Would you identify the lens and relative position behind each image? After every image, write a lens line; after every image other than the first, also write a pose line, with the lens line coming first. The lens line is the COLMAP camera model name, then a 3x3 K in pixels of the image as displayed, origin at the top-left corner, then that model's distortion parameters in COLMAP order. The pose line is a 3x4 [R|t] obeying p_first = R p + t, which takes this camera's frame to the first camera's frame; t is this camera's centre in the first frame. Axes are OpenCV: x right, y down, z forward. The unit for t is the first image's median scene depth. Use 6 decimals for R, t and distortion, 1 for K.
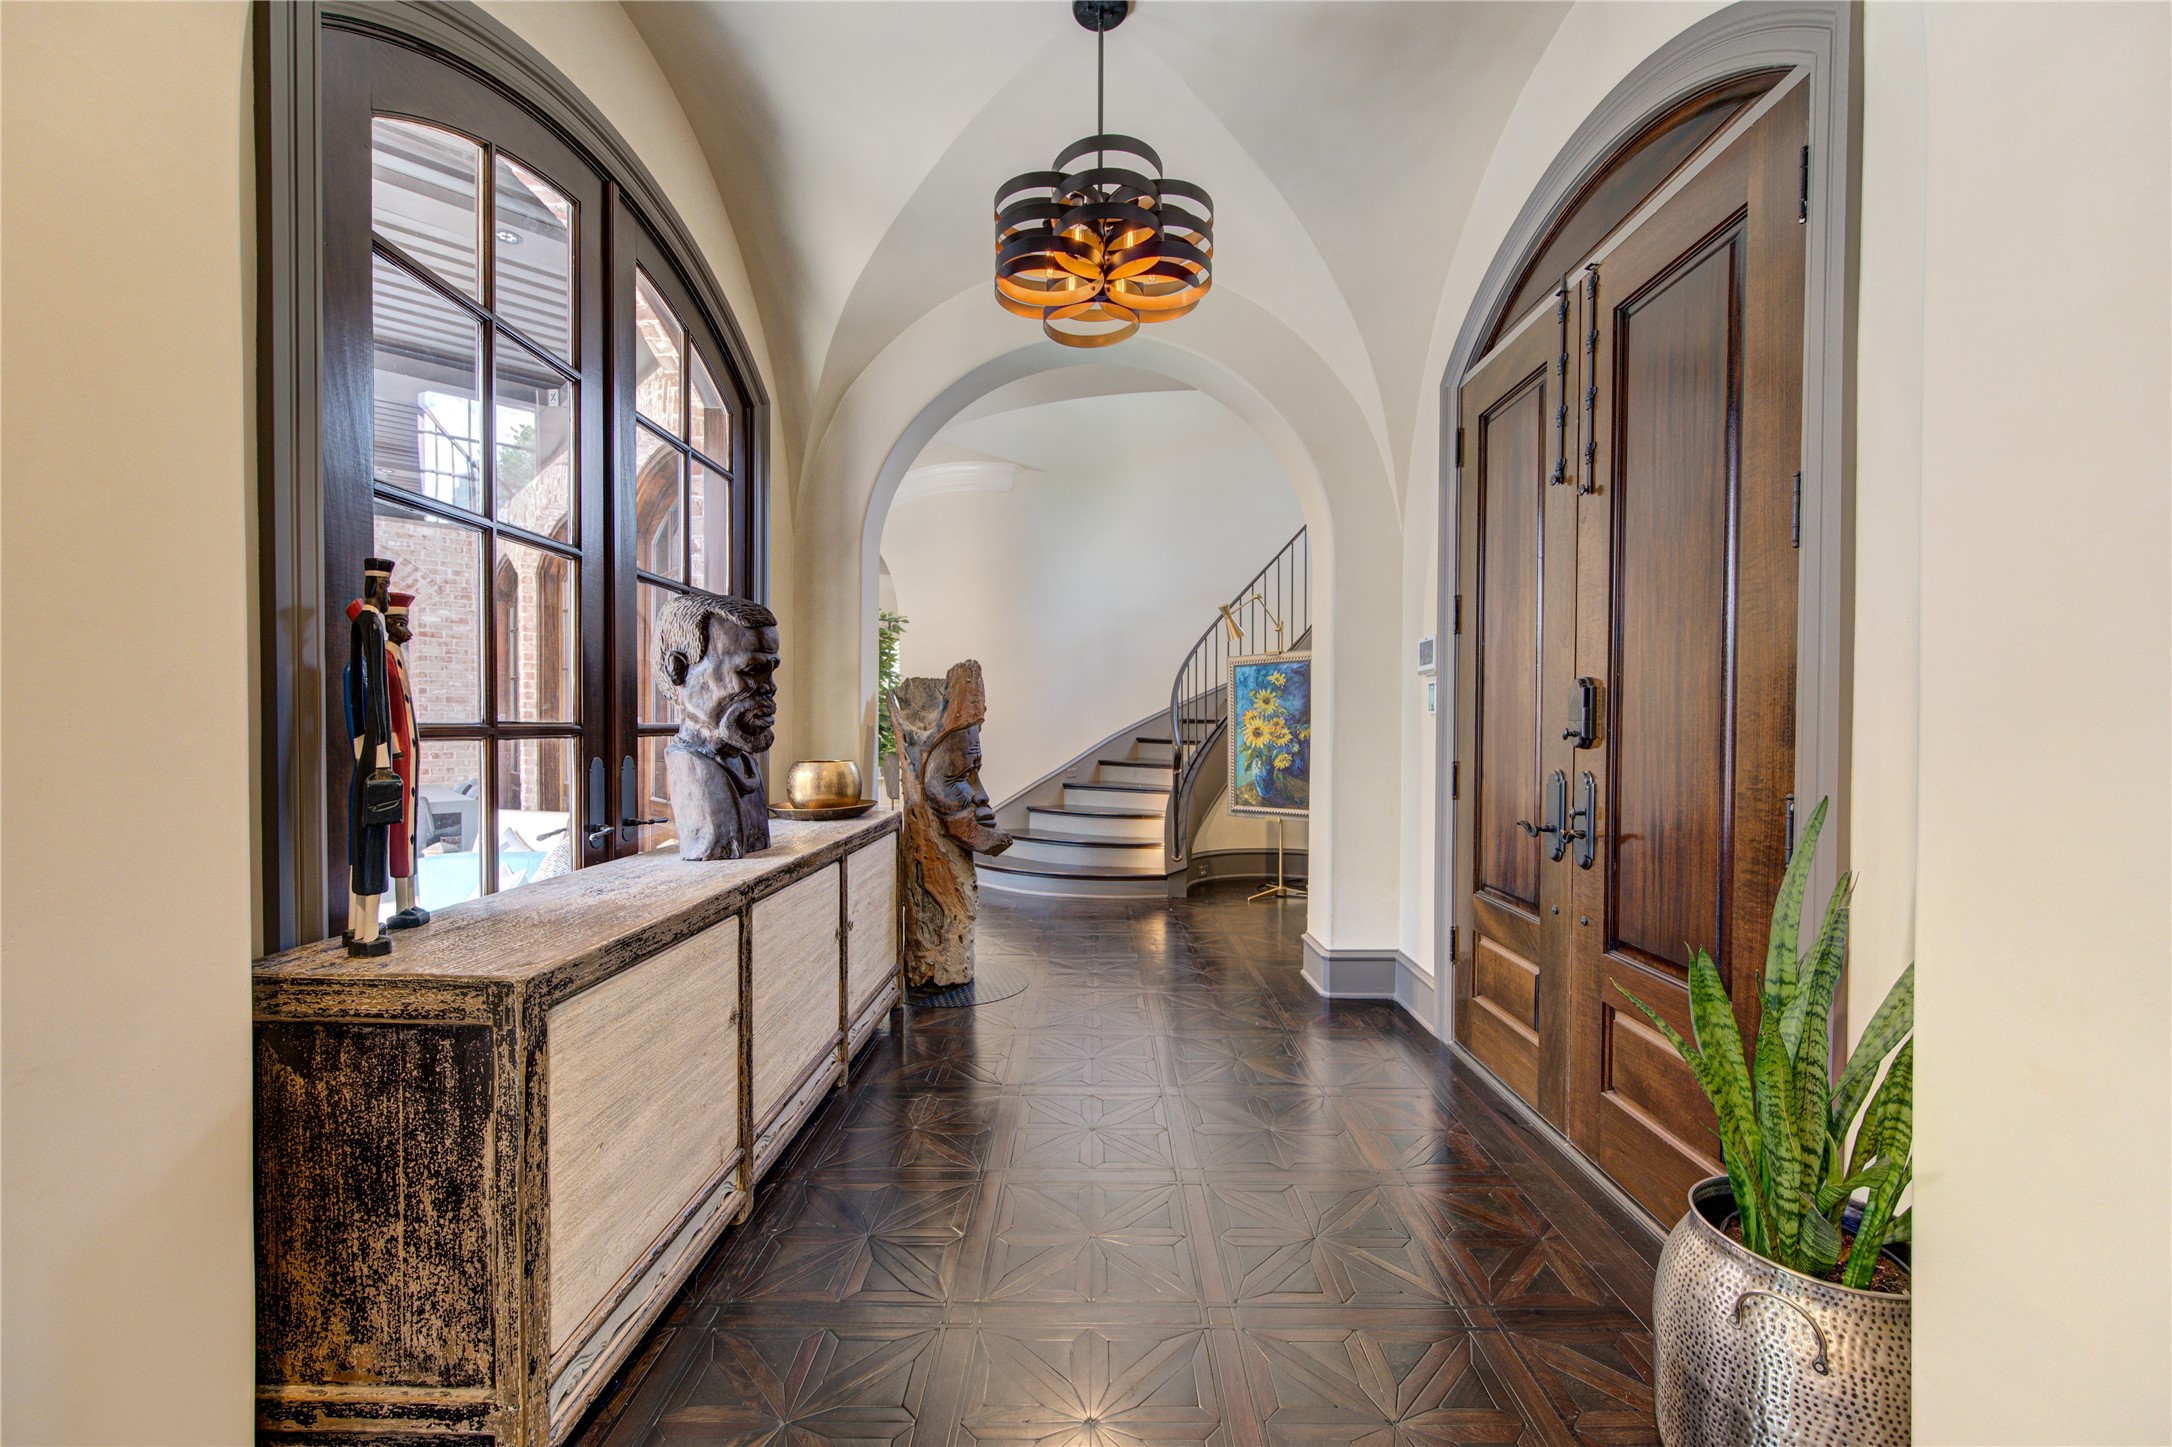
lens RADIAL K [[856.0, 0, 1080.7], [0, 856.0, 735.9], [0, 0, 1]] dist [0.001858, -0.000139]
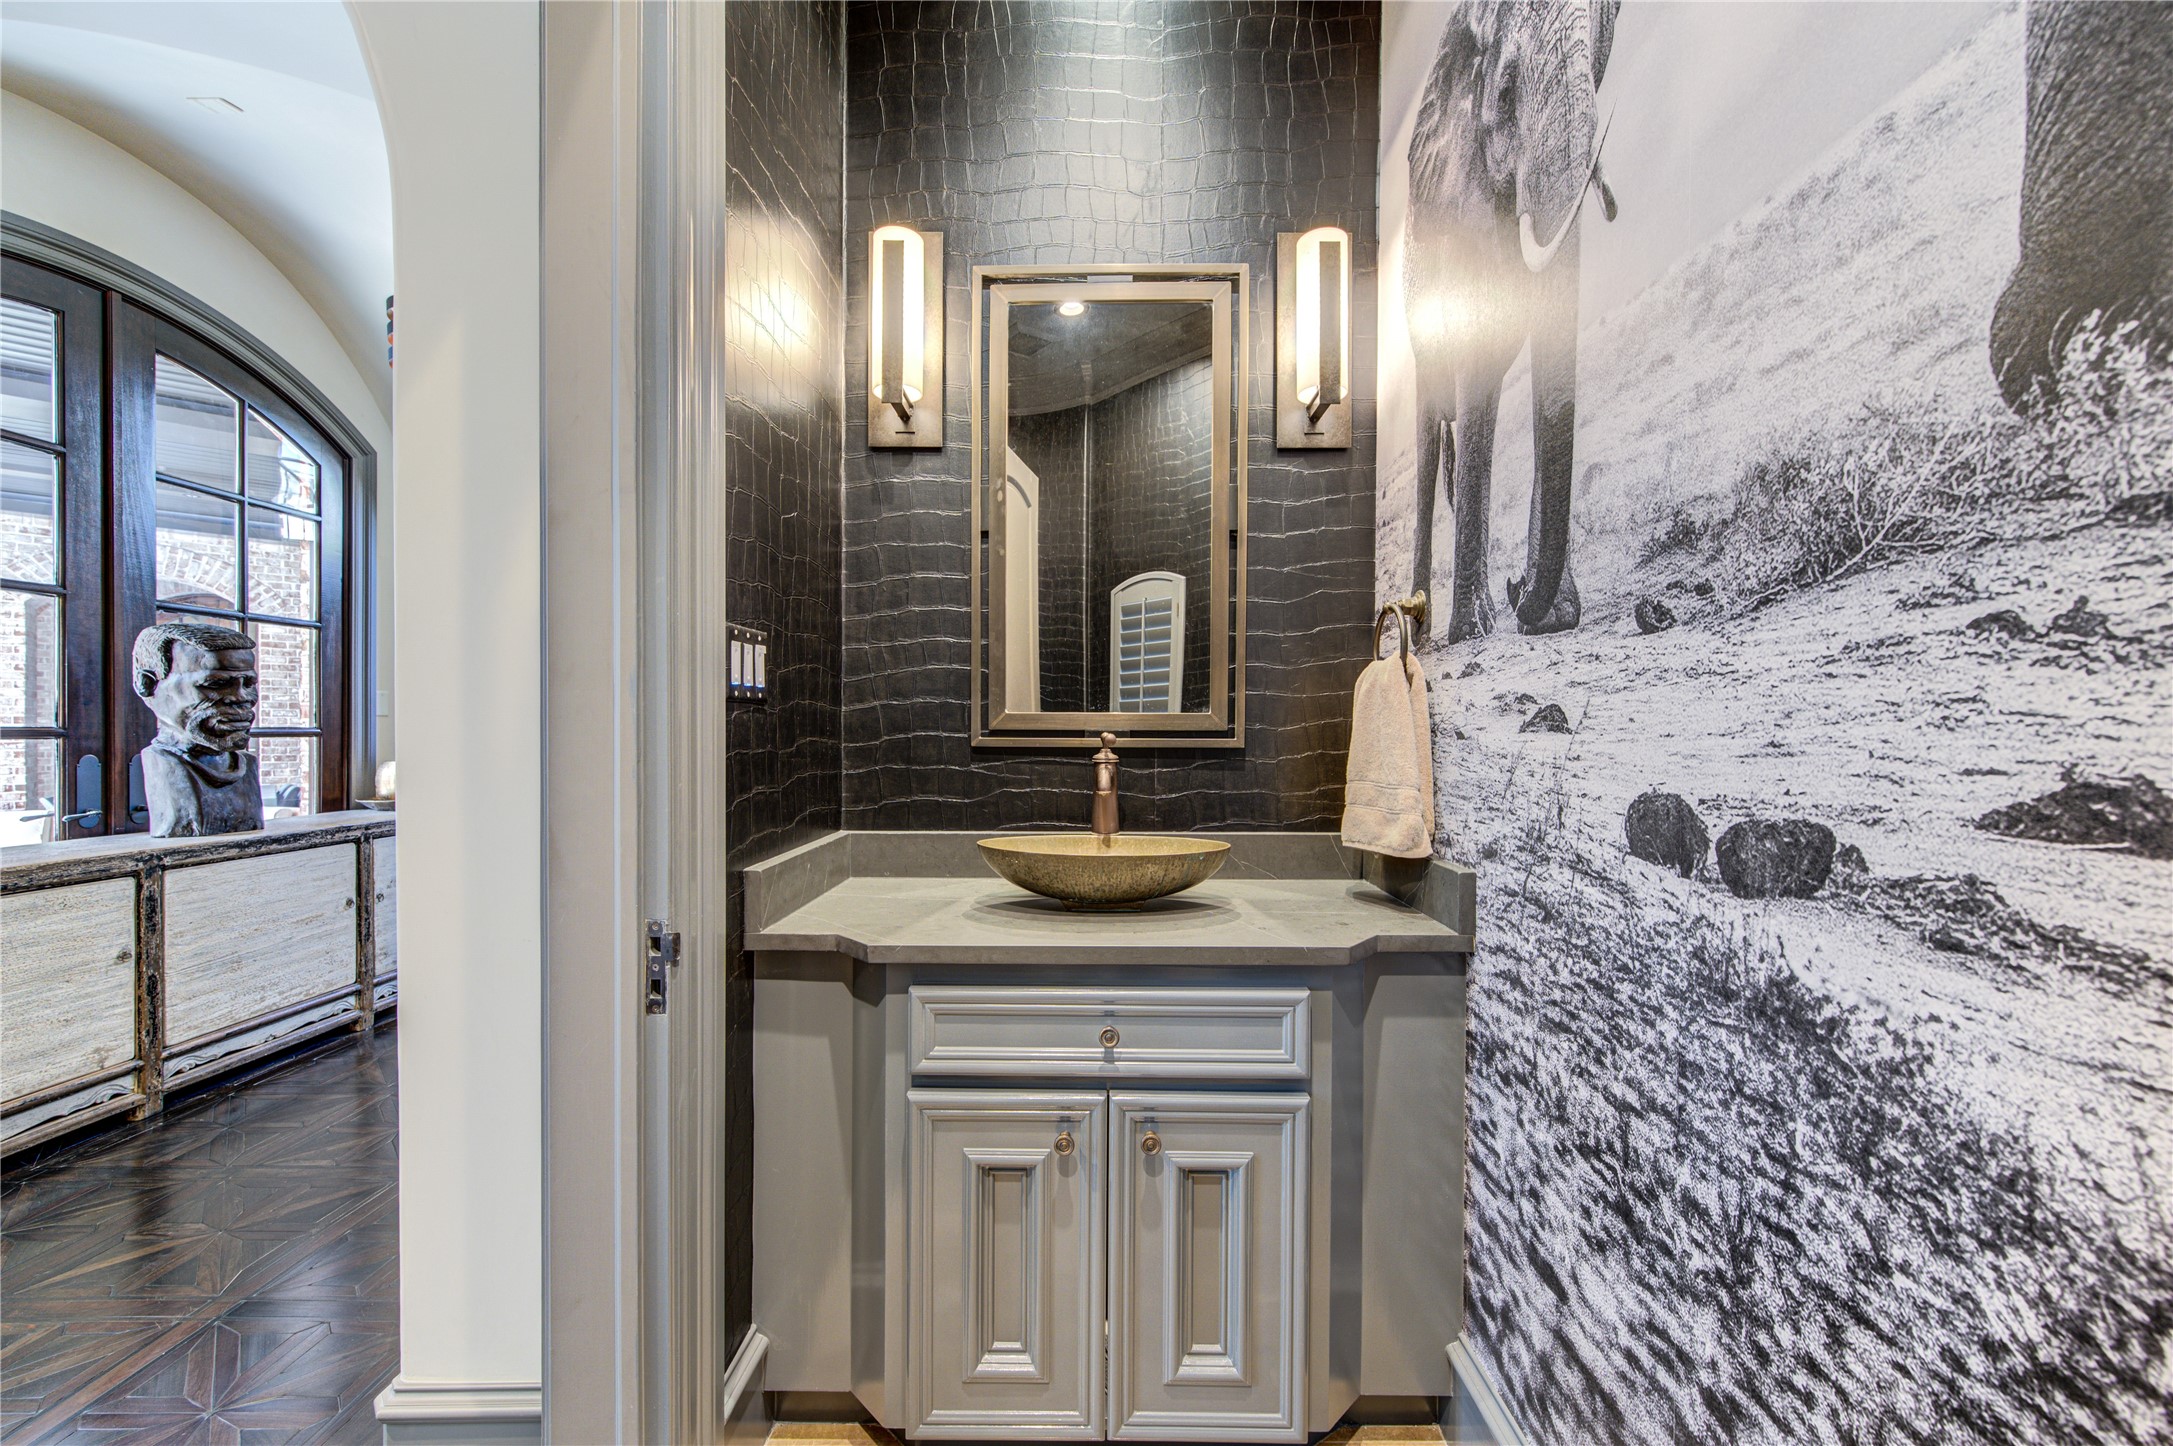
lens RADIAL K [[856.4, 0, 1081.2], [0, 856.4, 735.4], [0, 0, 1]] dist [0.001858, -0.000139]
pose [[0.999996, 0.002625, 0.001057, 0.884023], [-0.002616, 0.999962, -0.008264, 0.003338], [-0.001079, 0.008261, 0.999965, -0.249036]]
